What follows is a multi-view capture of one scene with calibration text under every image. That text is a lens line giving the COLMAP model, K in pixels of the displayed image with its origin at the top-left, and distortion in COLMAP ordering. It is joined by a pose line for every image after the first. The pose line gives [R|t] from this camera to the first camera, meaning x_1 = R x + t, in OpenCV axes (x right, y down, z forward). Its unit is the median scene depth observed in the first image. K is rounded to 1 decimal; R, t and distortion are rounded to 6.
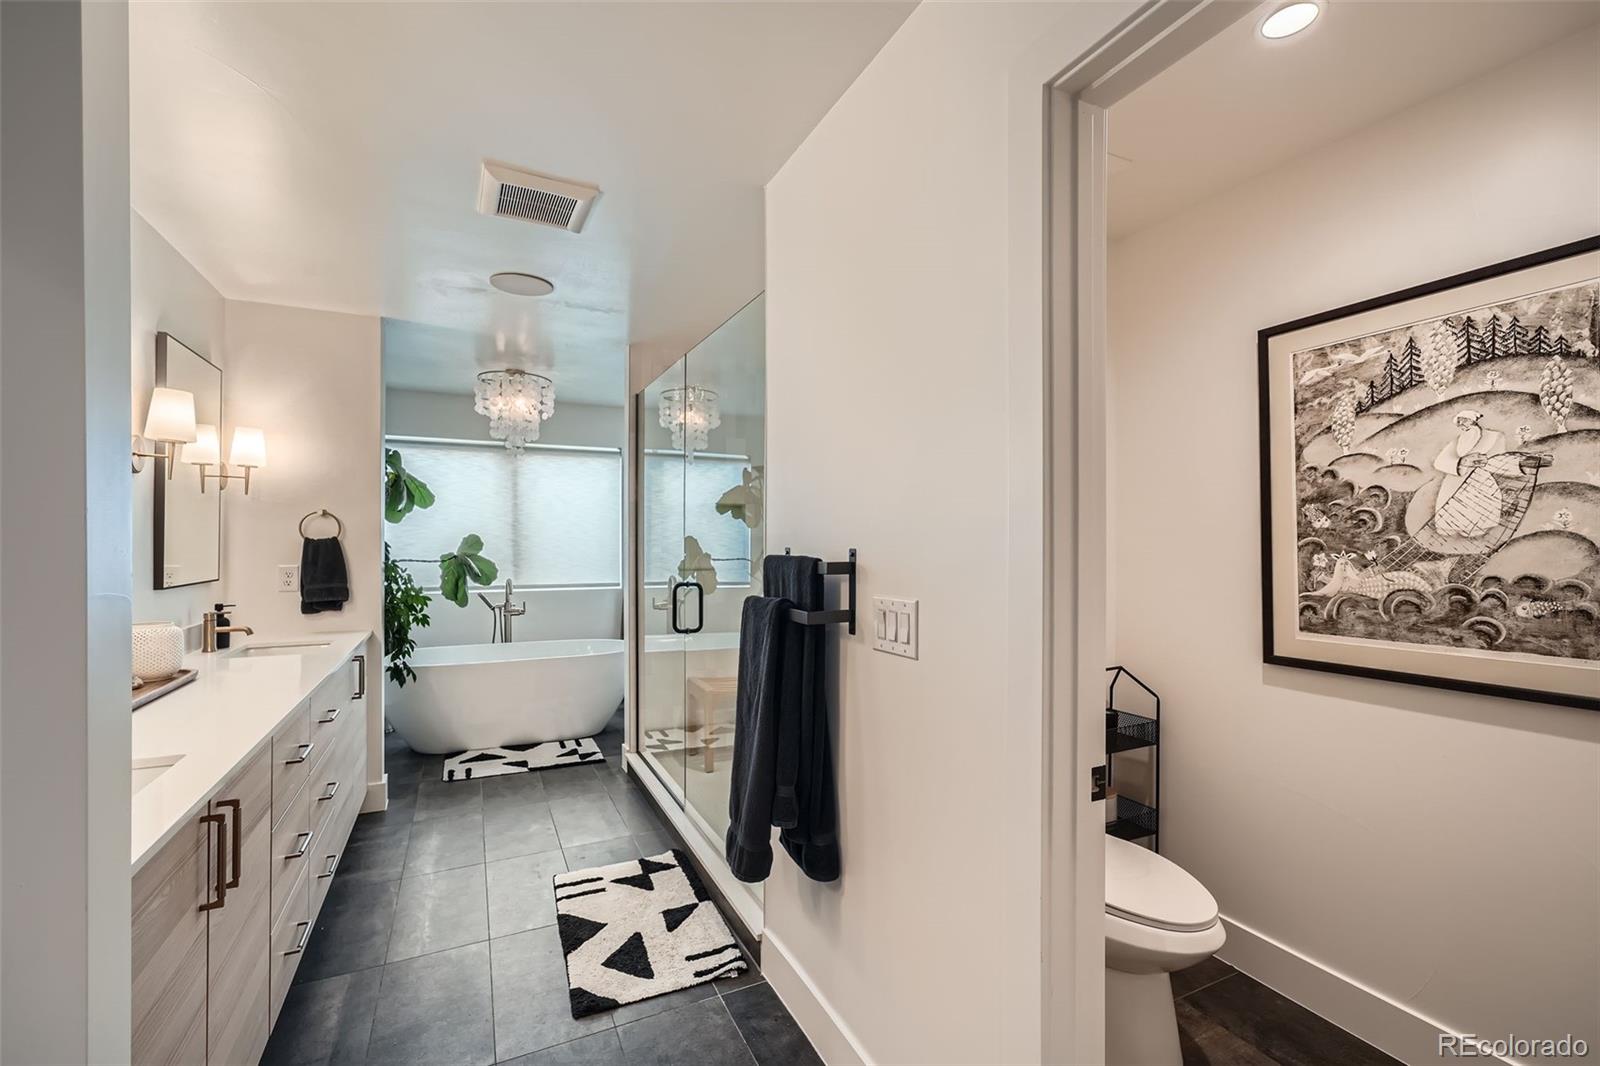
lens RADIAL K [[683.0, 0, 810.4], [0, 683.0, 532.9], [0, 0, 1]] dist [-0.016692, 0.013618]
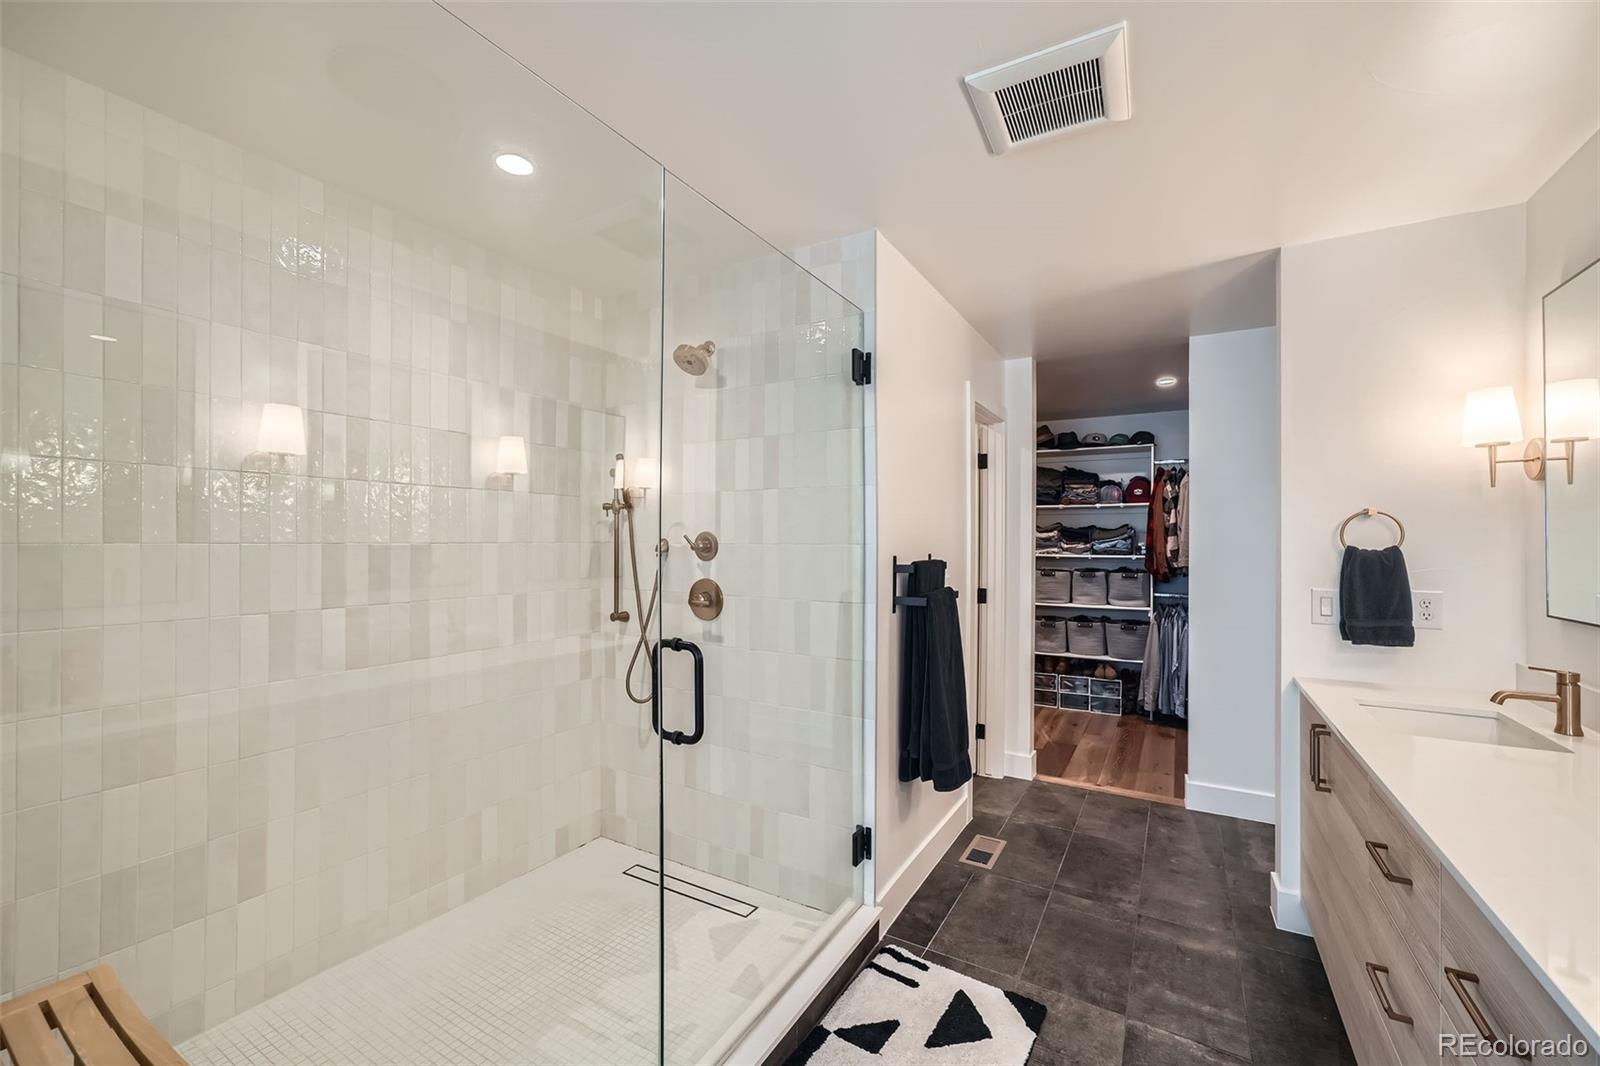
lens RADIAL K [[653.9, 0, 799.2], [0, 653.9, 538.8], [0, 0, 1]] dist [-0.008943, 0.005430]
pose [[-0.548106, 0.009990, 0.836349, -0.944202], [-0.006670, 0.999845, -0.016314, 0.013593], [-0.836382, -0.014520, -0.547955, 1.801604]]
